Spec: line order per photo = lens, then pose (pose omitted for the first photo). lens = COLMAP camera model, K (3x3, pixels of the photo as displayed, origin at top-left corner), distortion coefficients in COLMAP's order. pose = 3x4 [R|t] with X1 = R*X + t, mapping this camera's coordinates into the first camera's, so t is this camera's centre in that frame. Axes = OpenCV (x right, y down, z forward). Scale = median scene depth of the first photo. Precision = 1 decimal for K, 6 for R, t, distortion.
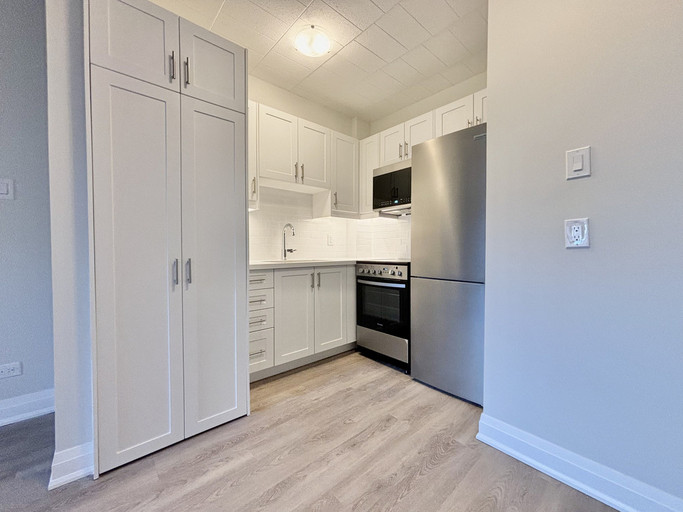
lens RADIAL K [[276.4, 0, 344.9], [0, 276.4, 257.3], [0, 0, 1]] dist [0.026874, -0.000150]
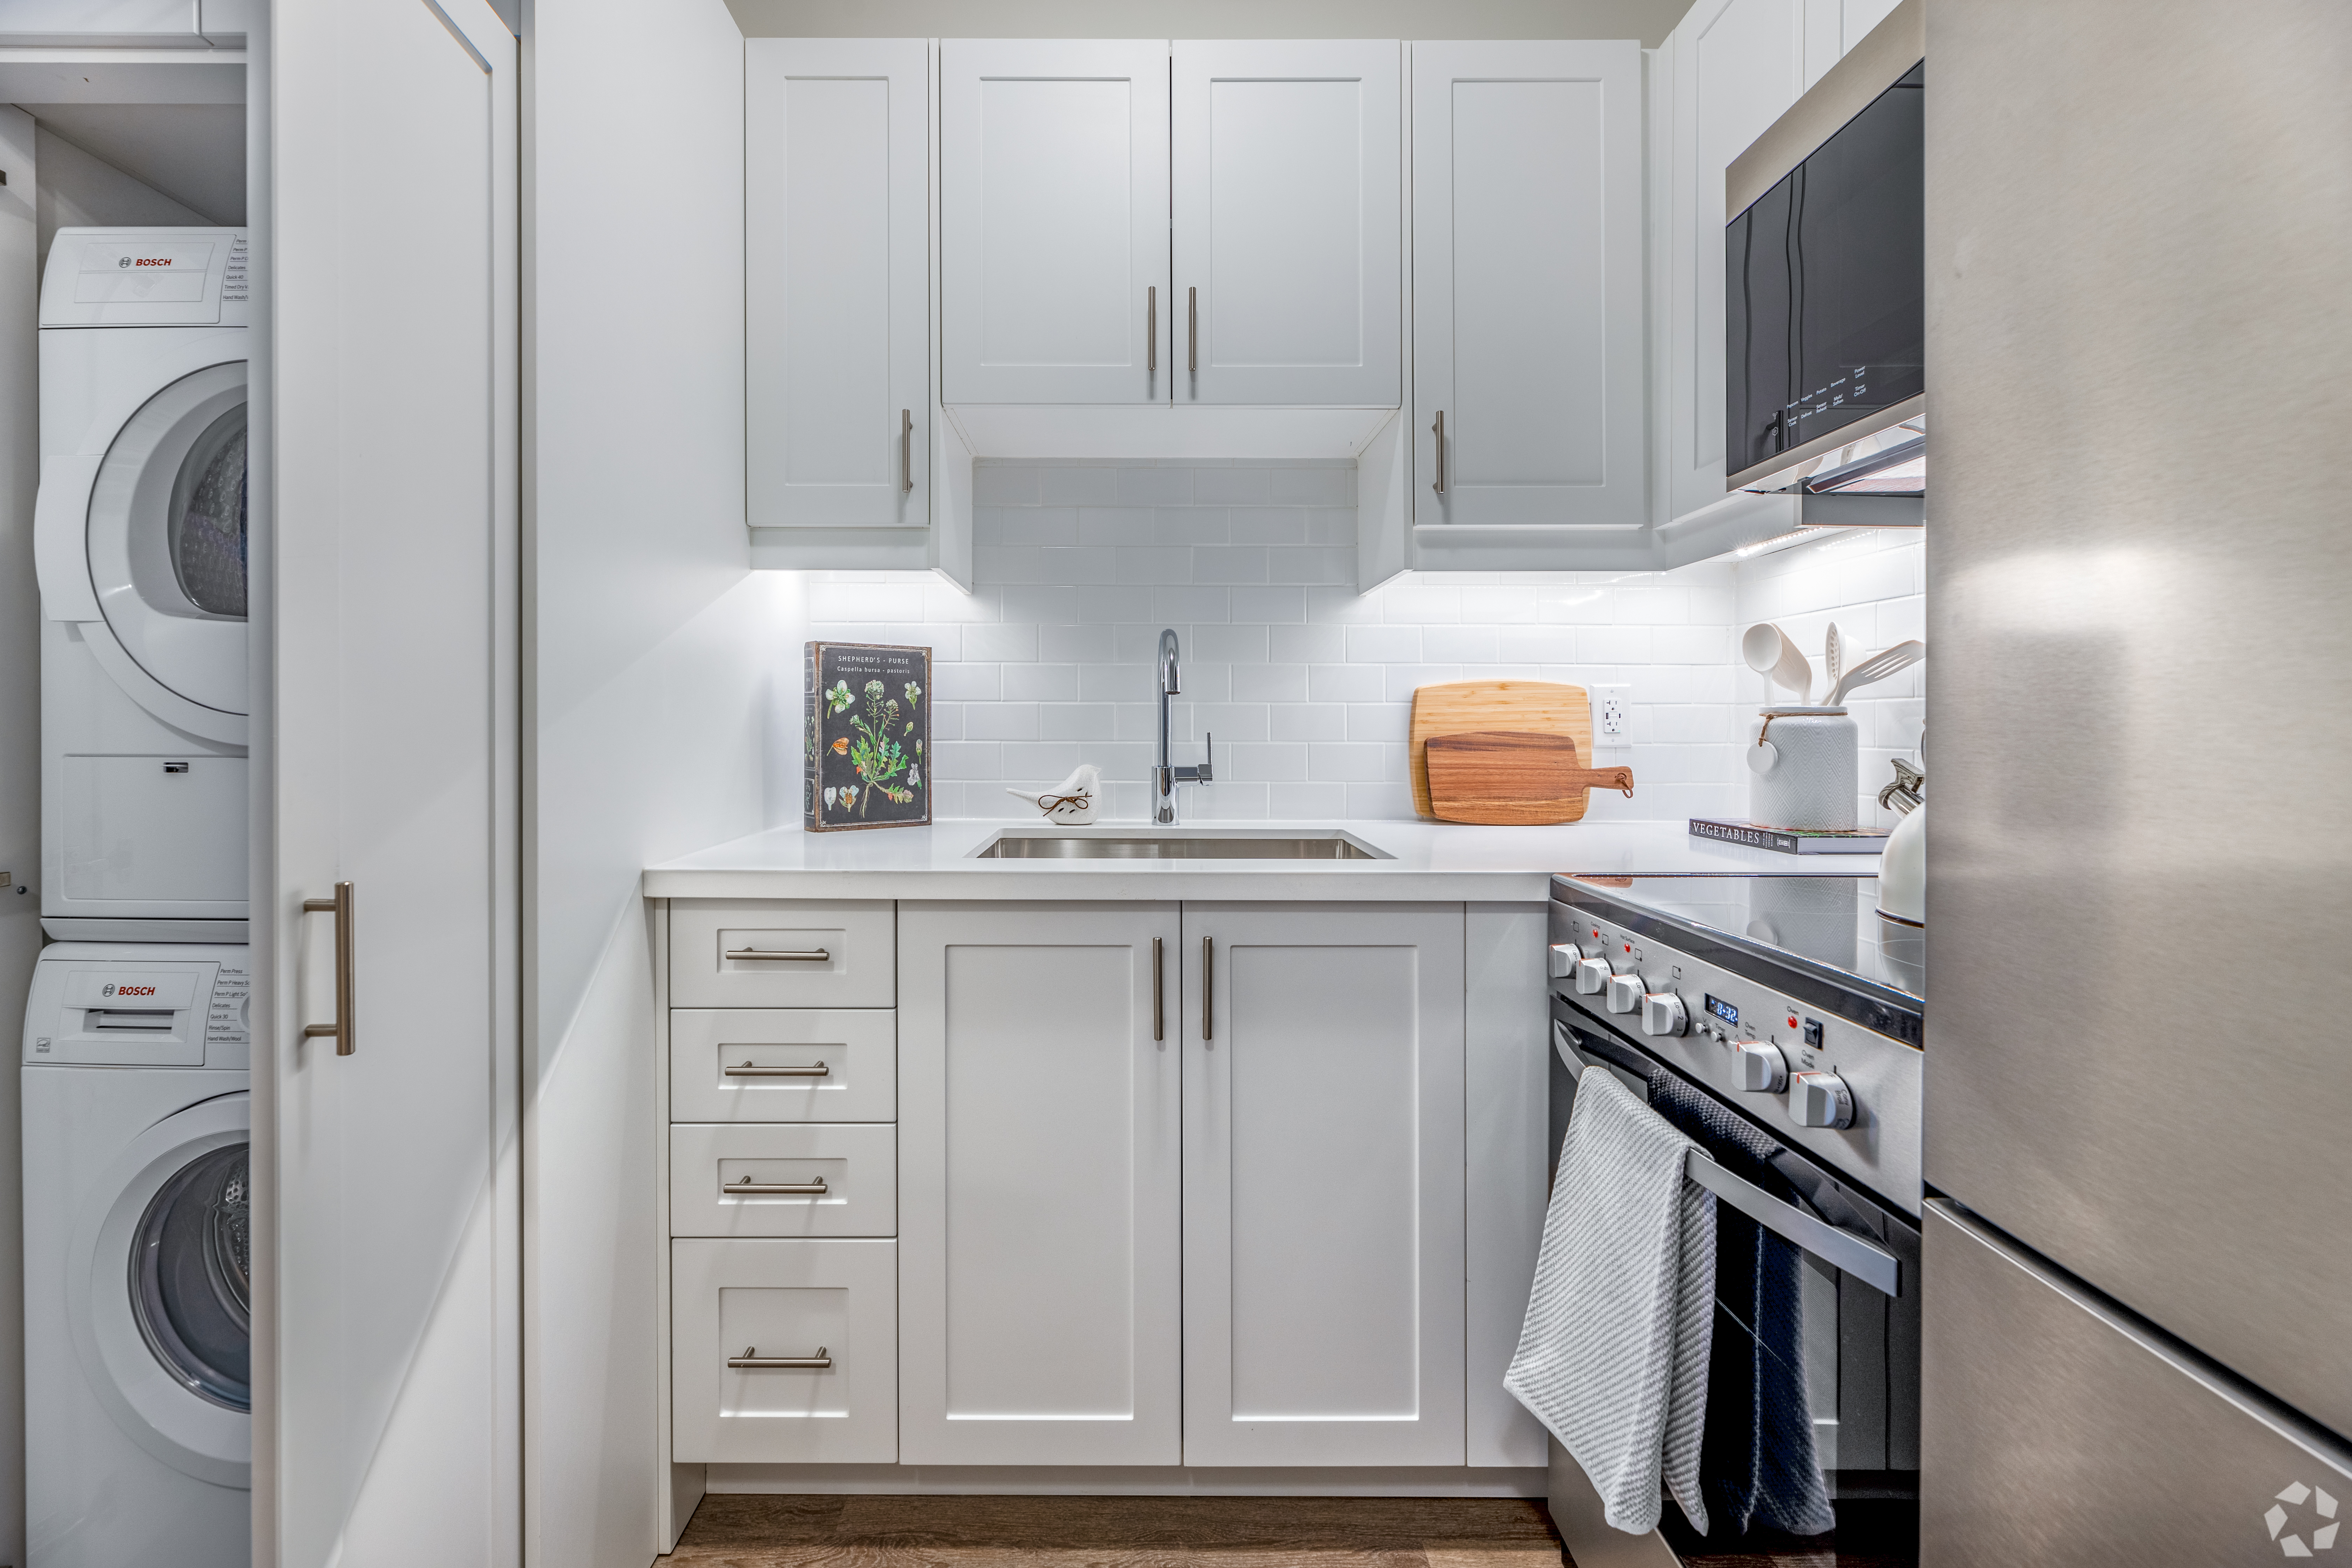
lens RADIAL K [[924.4, 0, 1131.4], [0, 924.4, 728.1], [0, 0, 1]] dist [-0.002115, -0.000233]
pose [[0.737948, 0.000750, -0.674857, 0.226732], [-0.025858, 0.999296, -0.027165, -0.048999], [0.674362, 0.037497, 0.737448, 0.618539]]
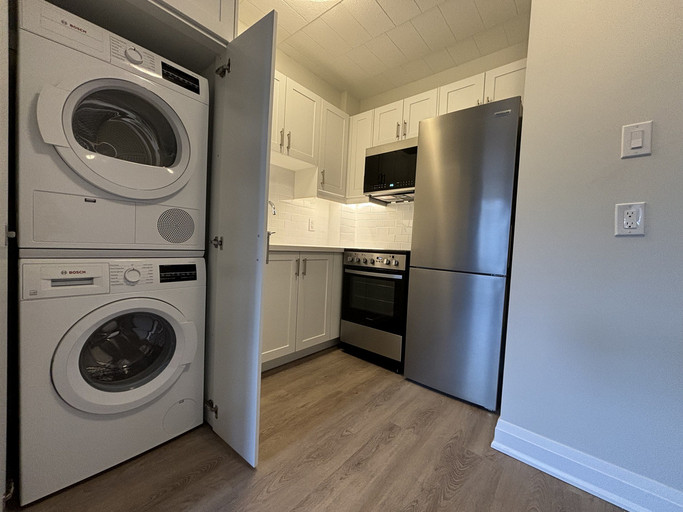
lens RADIAL K [[276.4, 0, 343.9], [0, 276.4, 255.7], [0, 0, 1]] dist [0.026874, -0.000150]
pose [[0.988538, 0.044031, 0.144407, -0.102257], [-0.045924, 0.998897, 0.009799, 0.032900], [-0.143816, -0.016318, 0.989470, 0.128440]]
